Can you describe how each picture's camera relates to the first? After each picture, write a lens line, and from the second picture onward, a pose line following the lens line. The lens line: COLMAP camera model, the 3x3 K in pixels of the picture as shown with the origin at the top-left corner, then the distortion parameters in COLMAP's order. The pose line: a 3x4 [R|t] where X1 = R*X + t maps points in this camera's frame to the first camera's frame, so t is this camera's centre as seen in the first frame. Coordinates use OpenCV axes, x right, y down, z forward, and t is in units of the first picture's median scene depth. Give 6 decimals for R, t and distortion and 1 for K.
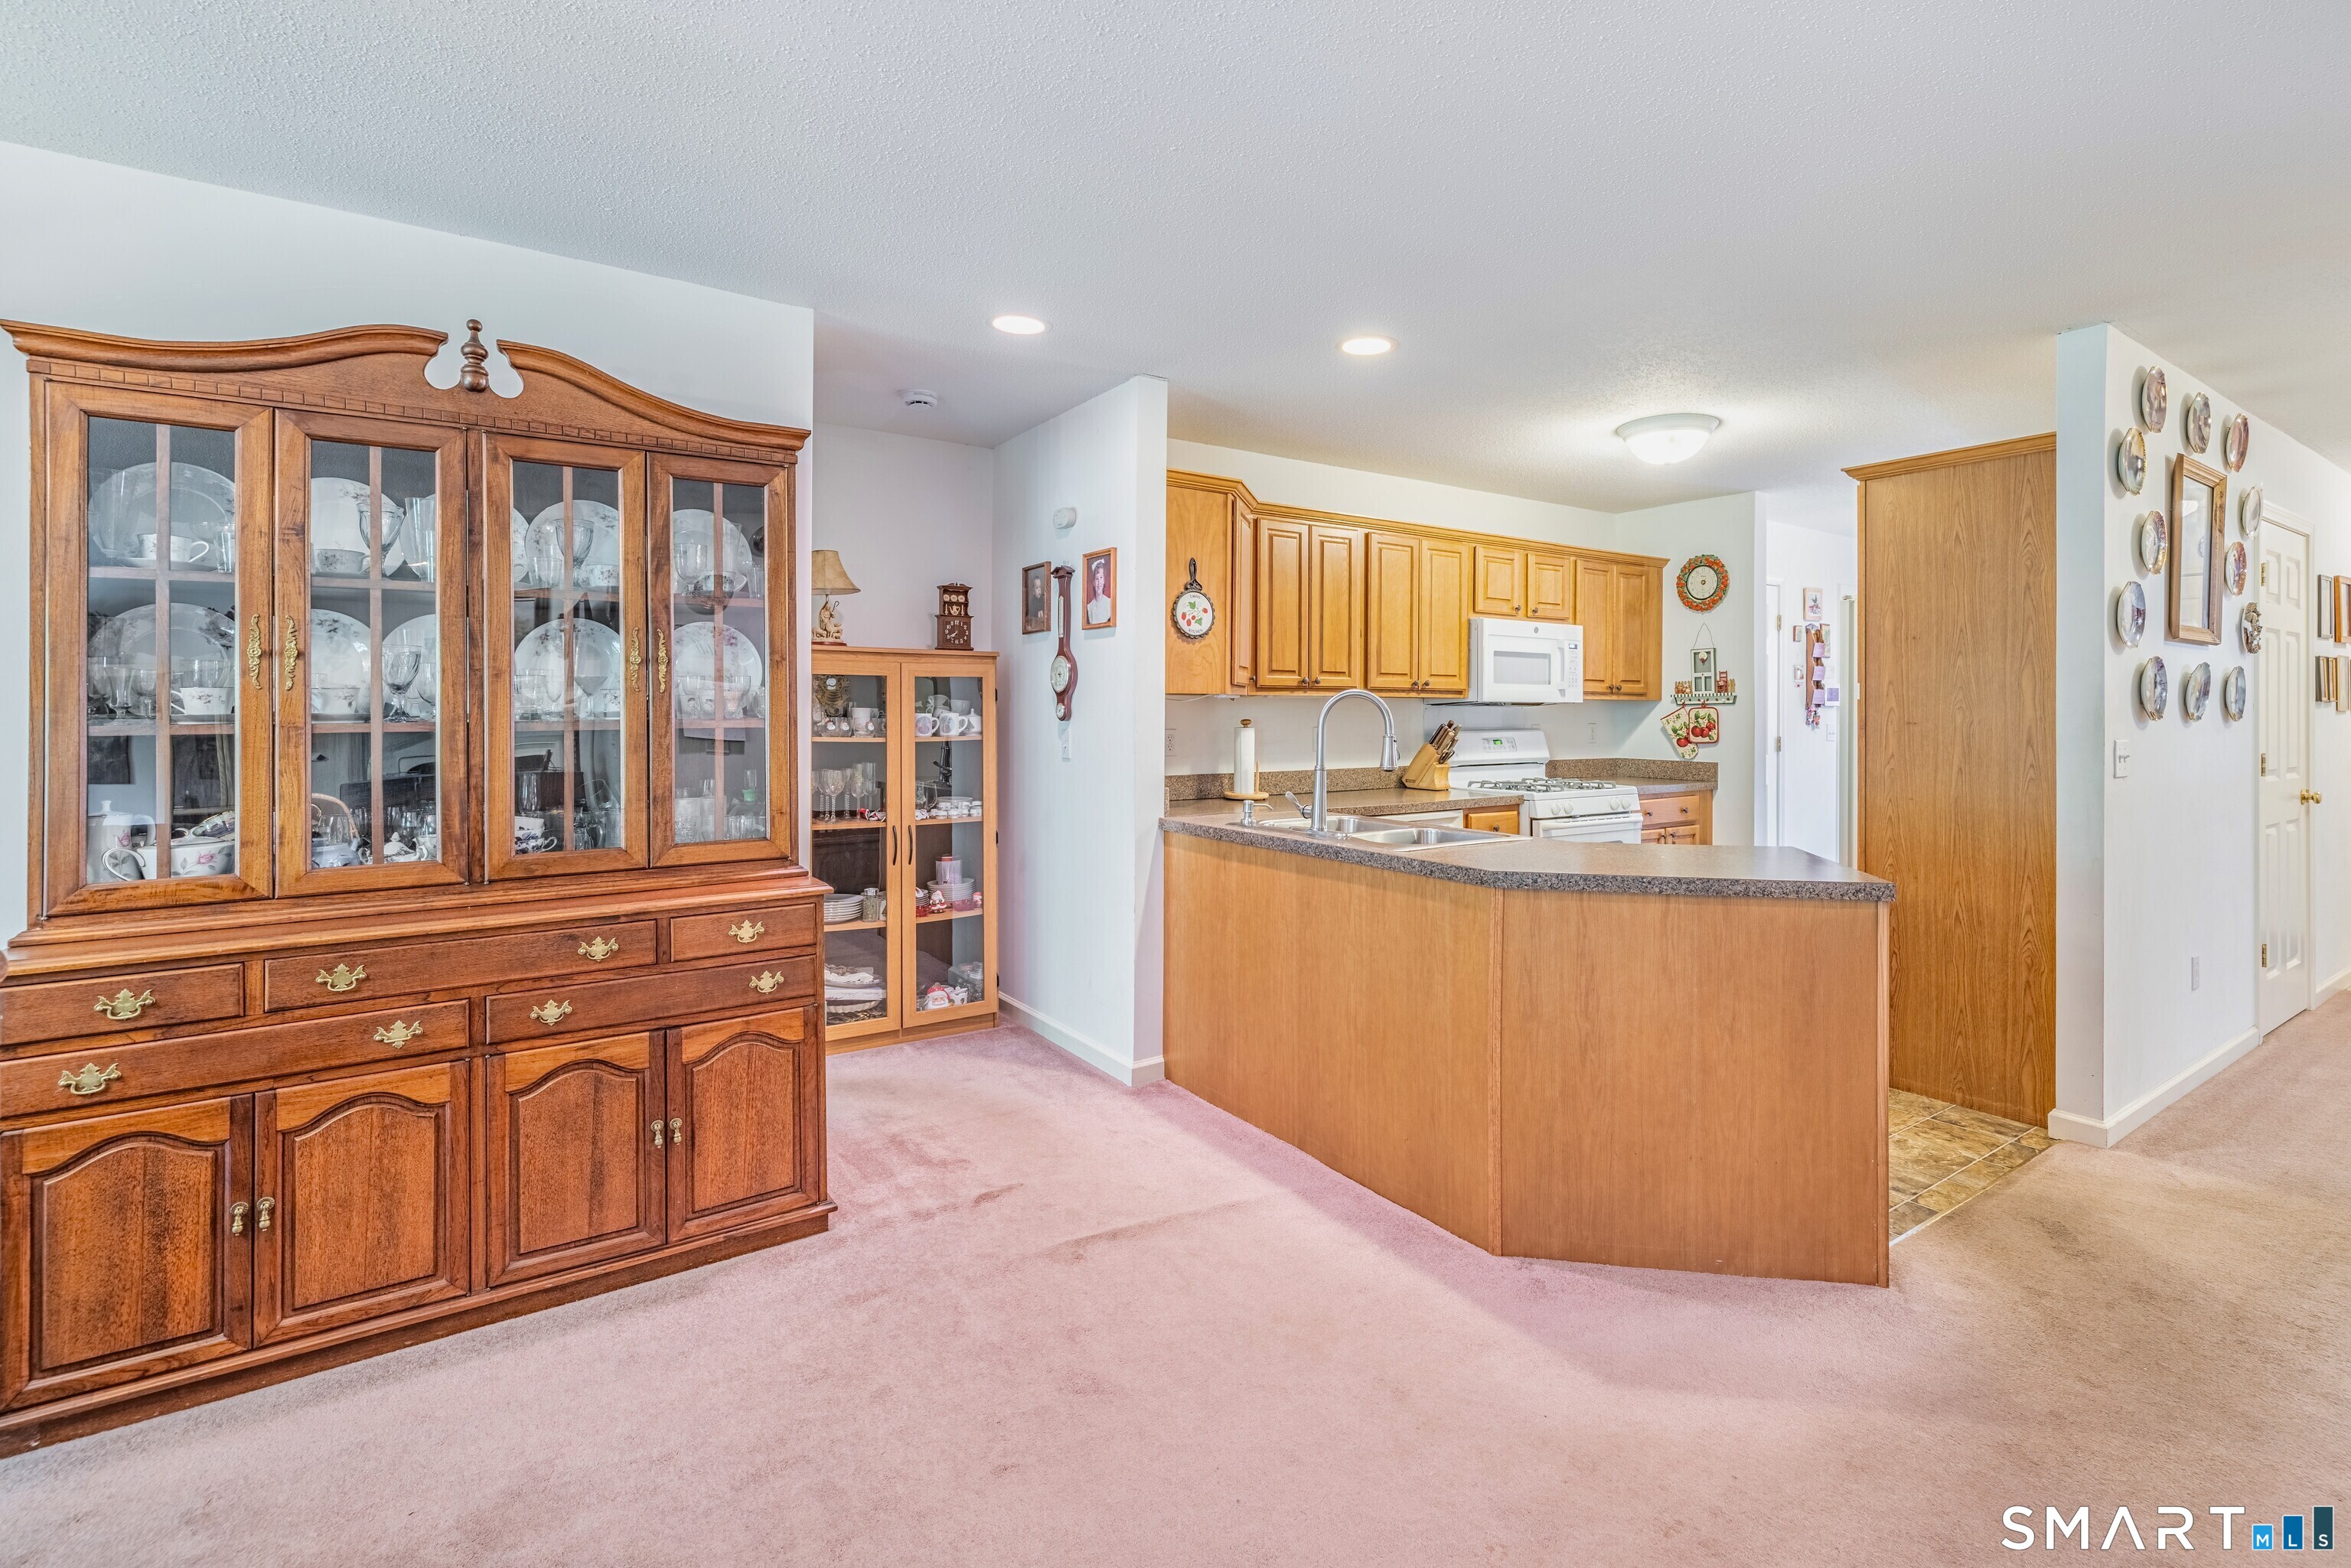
lens RADIAL K [[1088.4, 0, 1240.4], [0, 1088.4, 701.5], [0, 0, 1]] dist [-0.011979, 0.001091]
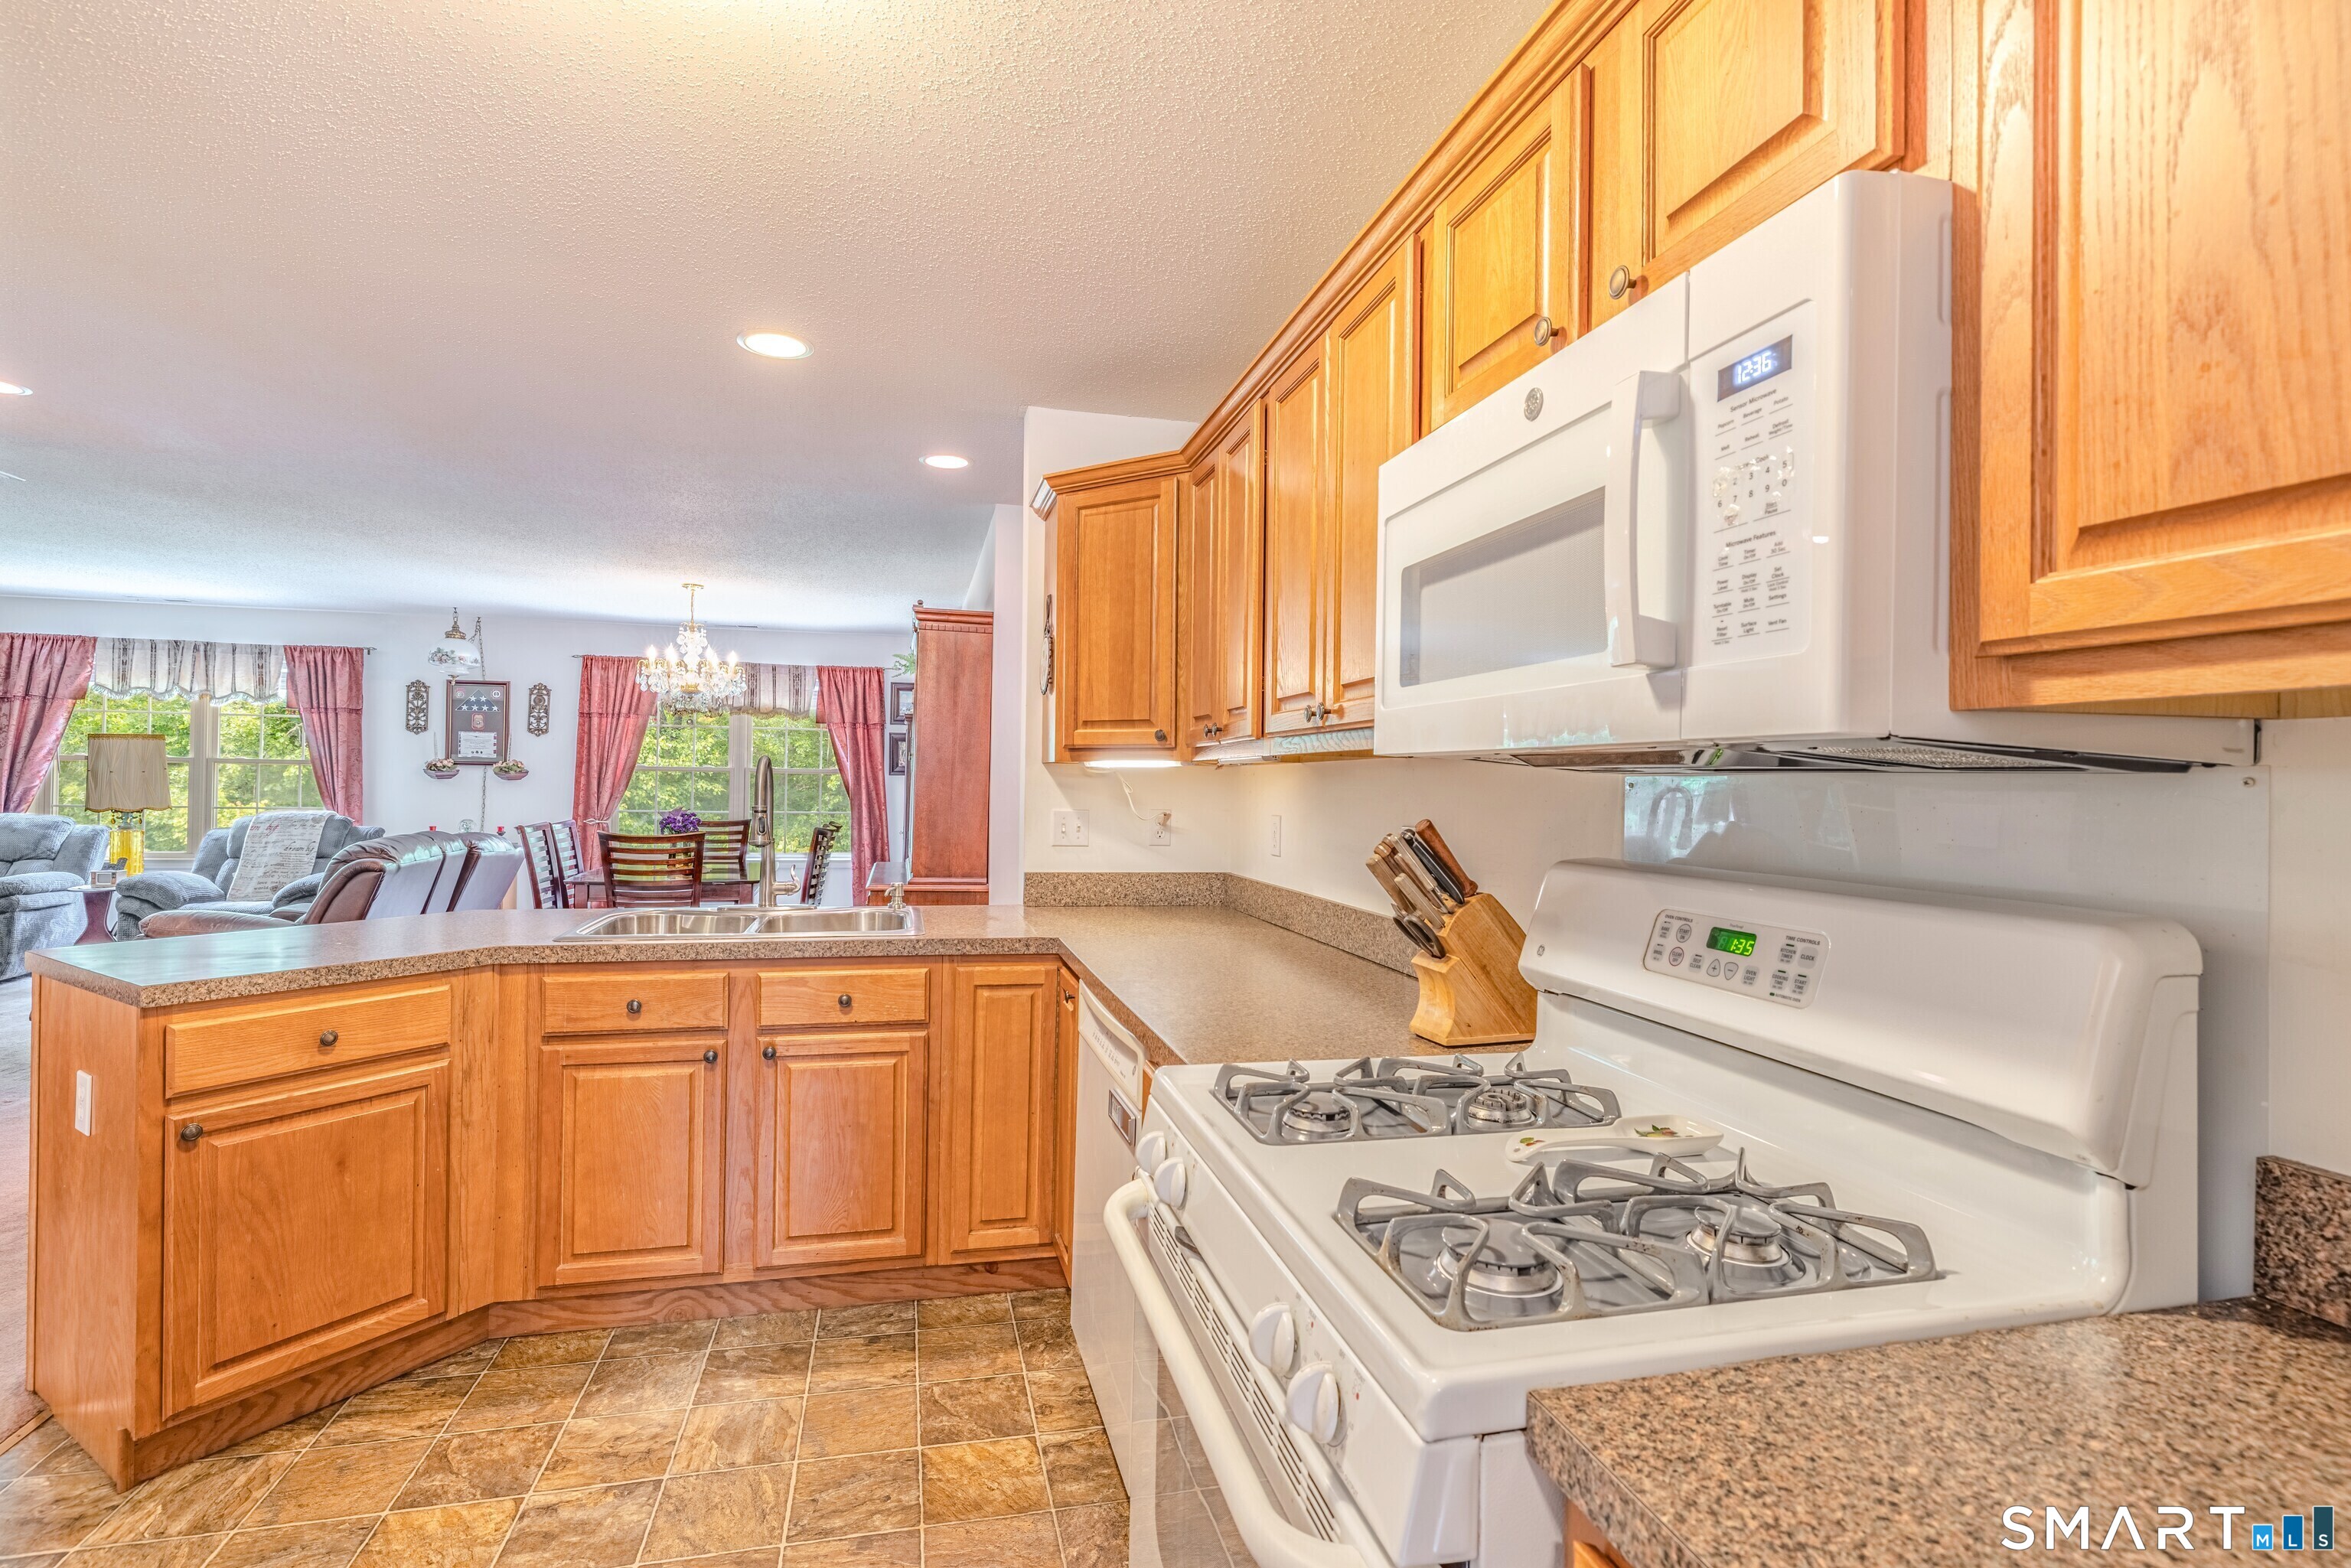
lens RADIAL K [[1058.6, 0, 1143.0], [0, 1058.6, 775.4], [0, 0, 1]] dist [-0.009110, 0.001203]
pose [[-0.379449, -0.018448, -0.925029, 0.581000], [-0.012712, 0.999811, -0.014725, 0.011484], [0.925125, 0.006172, -0.379612, 1.201921]]
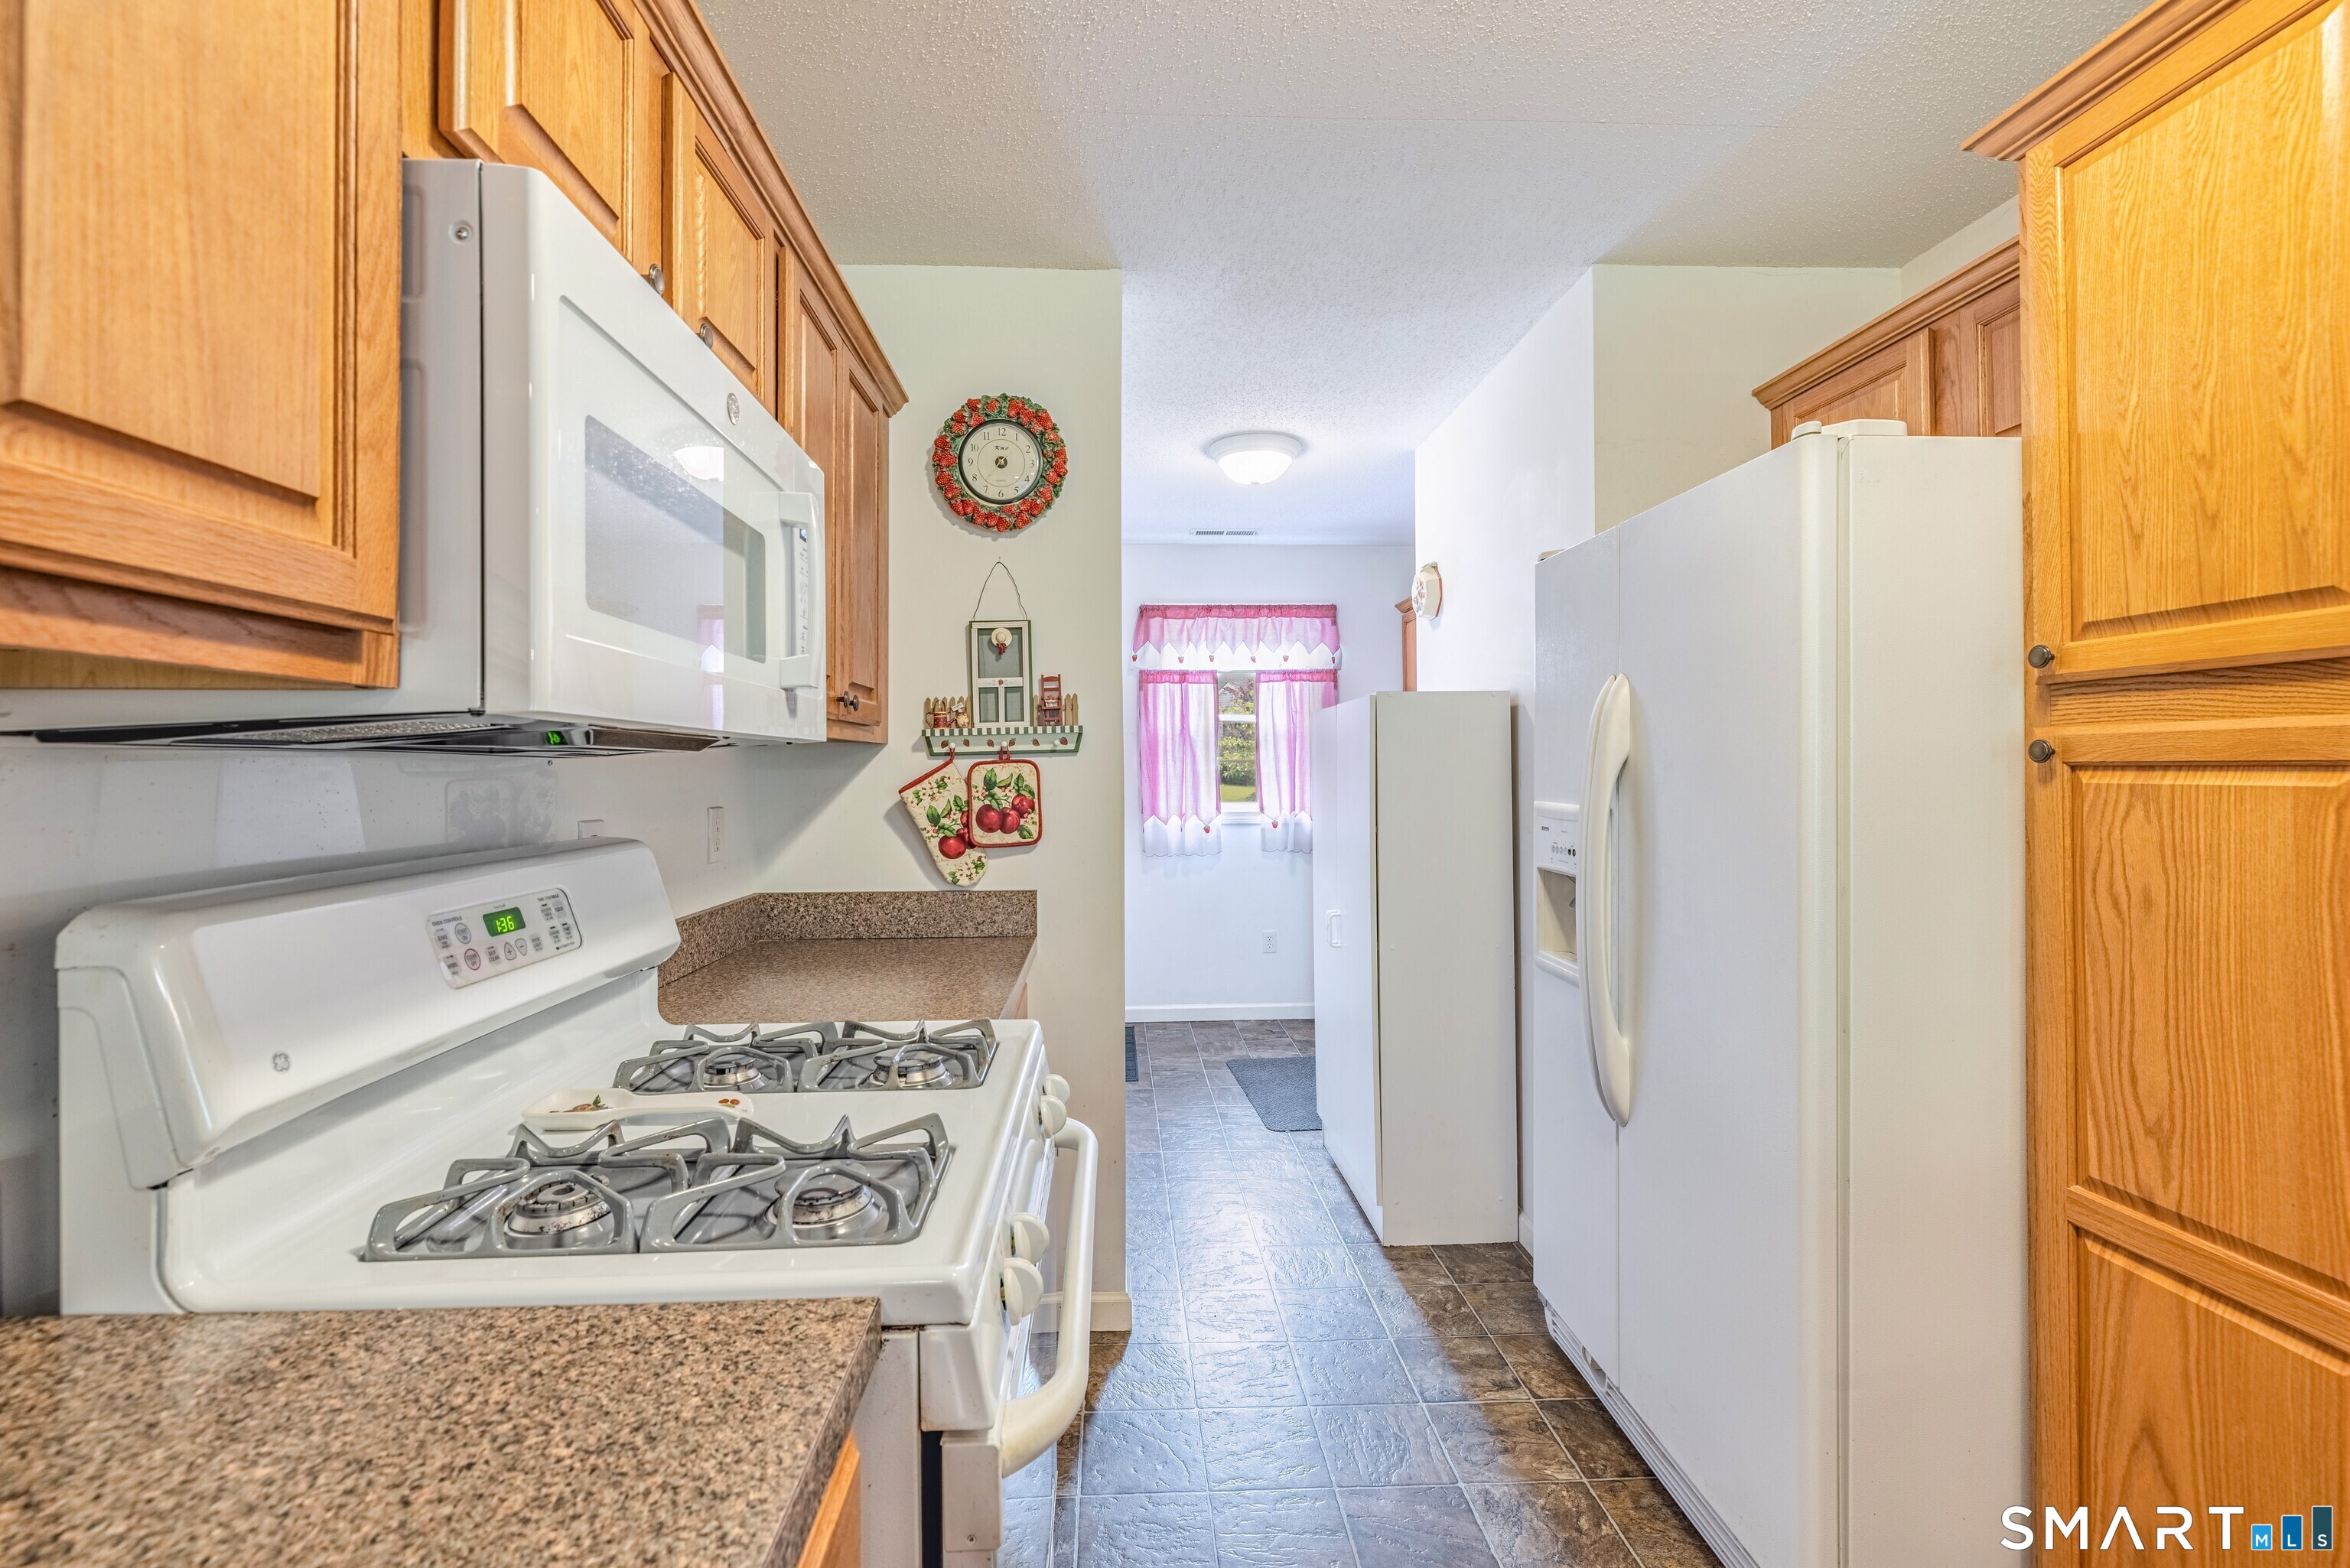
lens RADIAL K [[999.8, 0, 1156.9], [0, 999.8, 770.6], [0, 0, 1]] dist [-0.005525, -0.000946]
pose [[0.536870, -0.008821, 0.843619, 0.174729], [0.002926, 0.999959, 0.008594, 0.008057], [-0.843660, -0.002146, 0.536874, 0.976411]]
